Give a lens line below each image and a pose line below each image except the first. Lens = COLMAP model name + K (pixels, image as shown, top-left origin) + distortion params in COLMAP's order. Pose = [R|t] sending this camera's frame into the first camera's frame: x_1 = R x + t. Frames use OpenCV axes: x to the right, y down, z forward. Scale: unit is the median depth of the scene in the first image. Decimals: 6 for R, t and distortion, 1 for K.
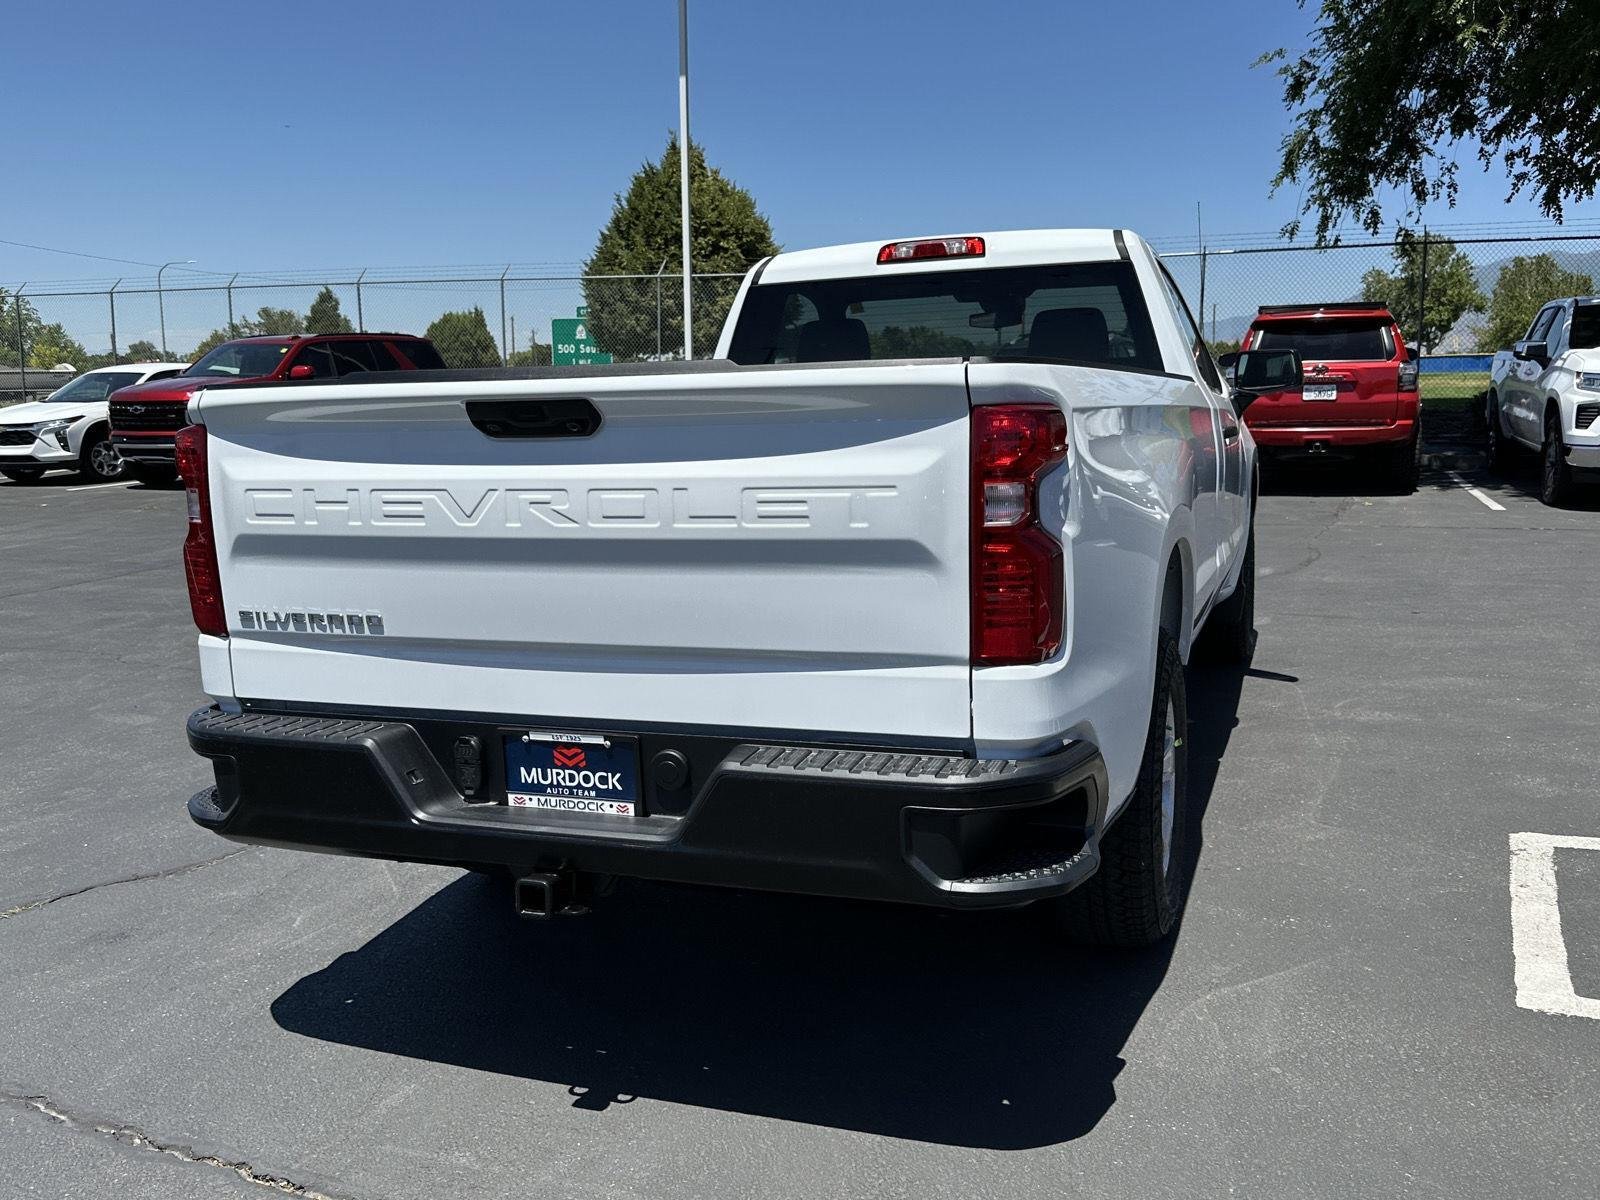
lens RADIAL K [[1382.0, 0, 800.0], [0, 1382.0, 600.0], [0, 0, 1]] dist [0.168514, -0.349405]
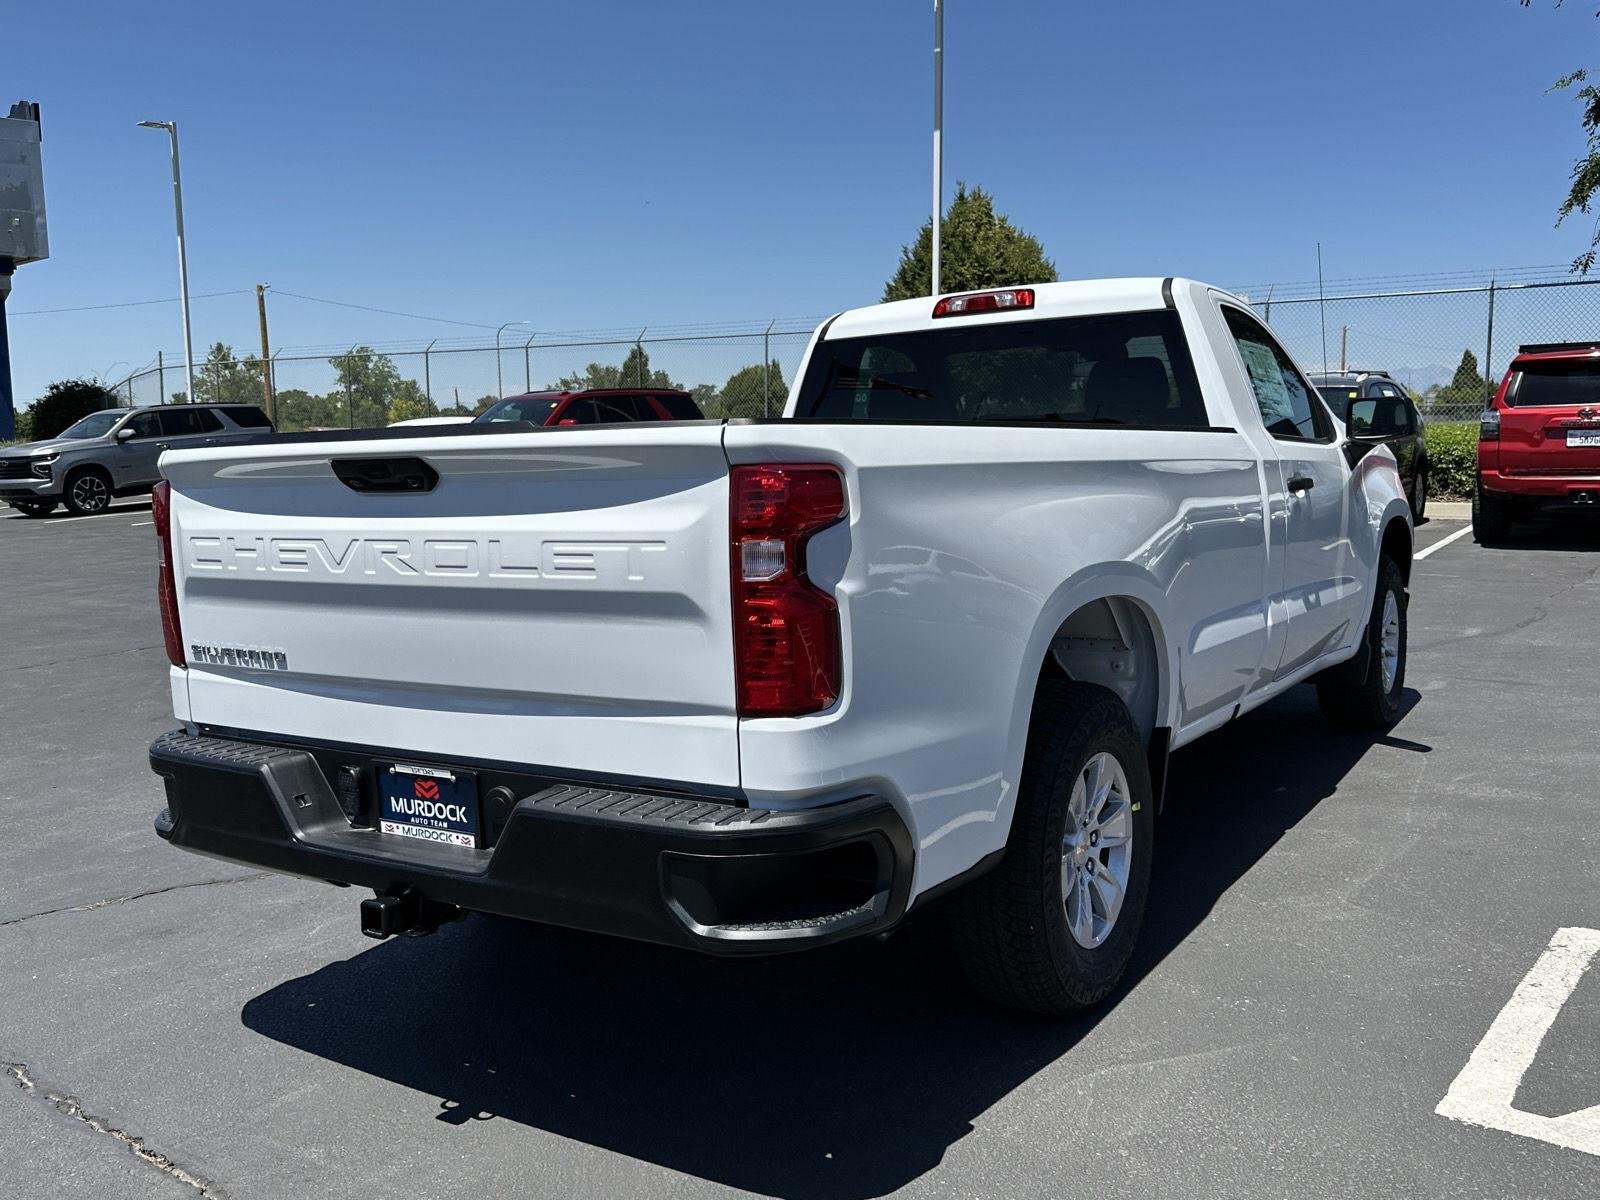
lens RADIAL K [[1381.3, 0, 800.0], [0, 1381.3, 600.0], [0, 0, 1]] dist [0.160179, -0.313085]
pose [[0.976511, 0.019807, -0.214557, 0.336033], [-0.026701, 0.999214, -0.029283, -0.008806], [0.213809, 0.034324, 0.976272, 0.005019]]
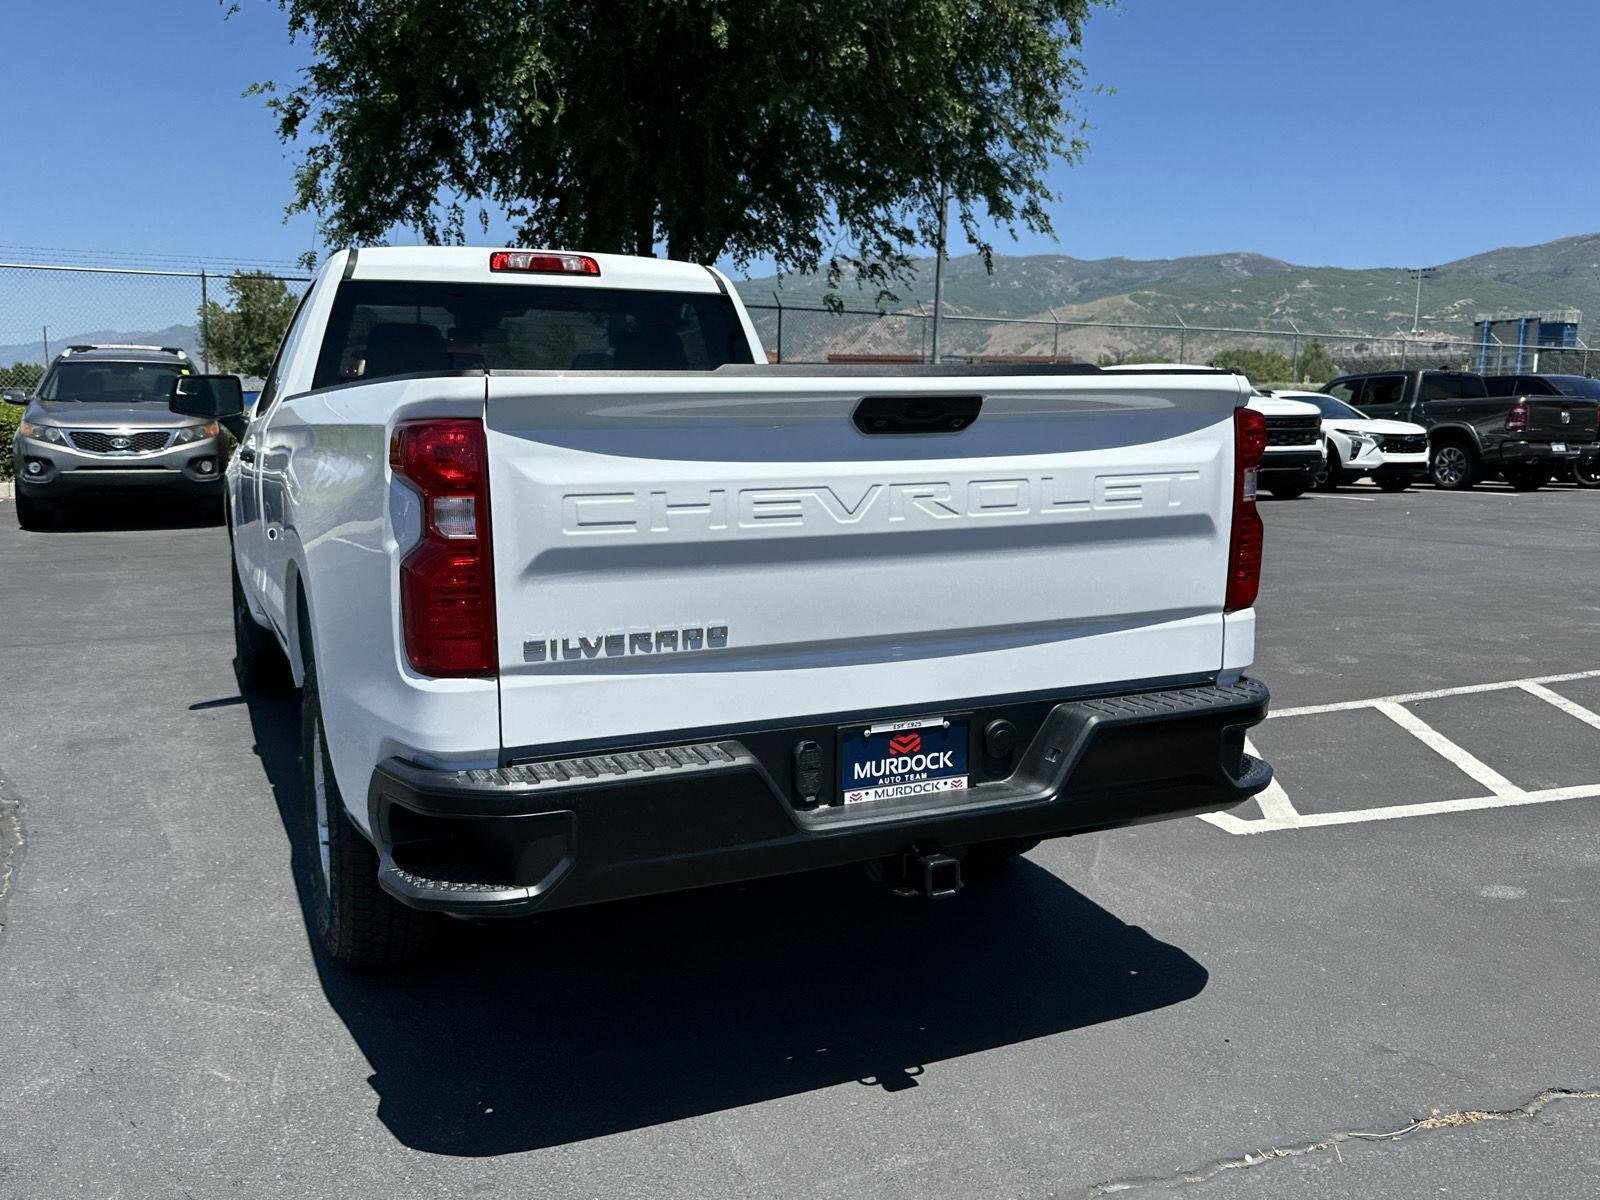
lens RADIAL K [[1382.0, 0, 800.0], [0, 1382.0, 600.0], [0, 0, 1]] dist [0.168514, -0.349405]
pose [[0.704599, -0.074129, 0.705723, -0.918187], [0.089994, 0.995833, 0.014751, -0.015302], [-0.703876, 0.053118, 0.708334, 0.314750]]
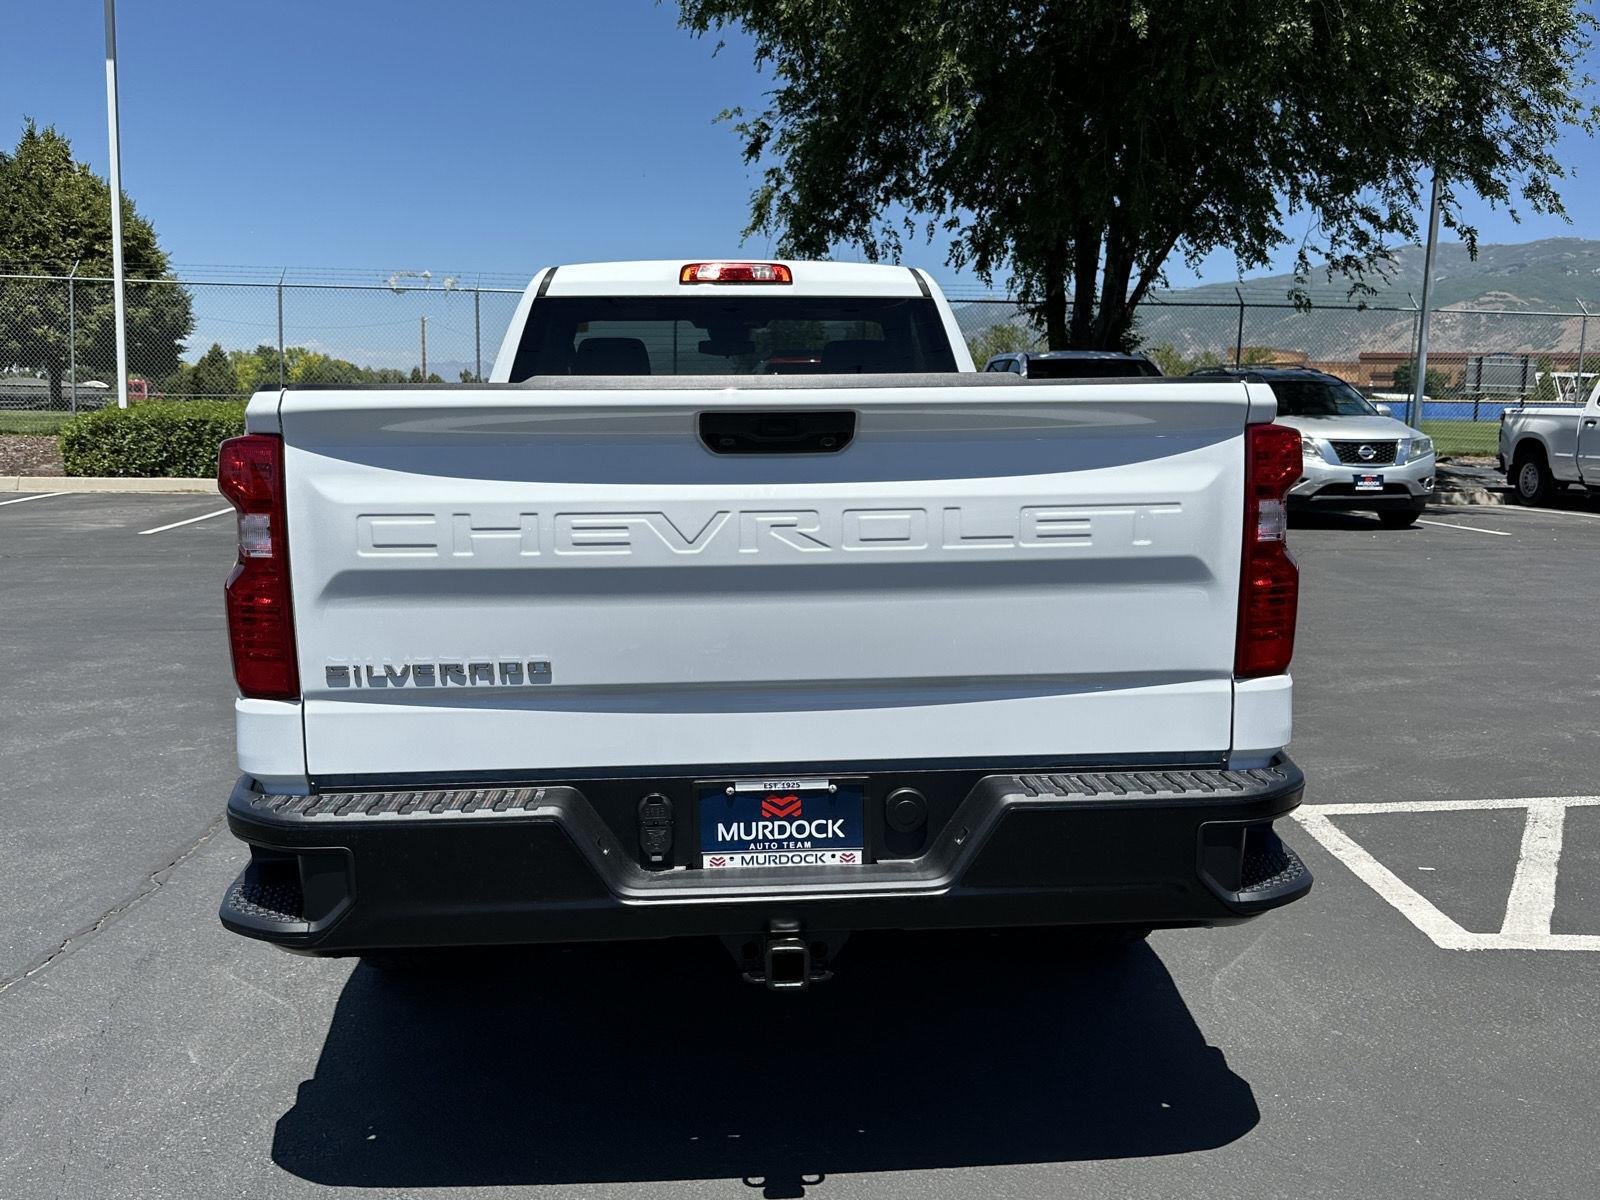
lens RADIAL K [[1381.3, 0, 800.0], [0, 1381.3, 600.0], [0, 0, 1]] dist [0.160179, -0.313085]
pose [[0.908559, -0.032287, 0.416506, -0.514722], [0.041741, 0.999036, -0.013609, -0.008288], [-0.415665, 0.029750, 0.909031, 0.168716]]
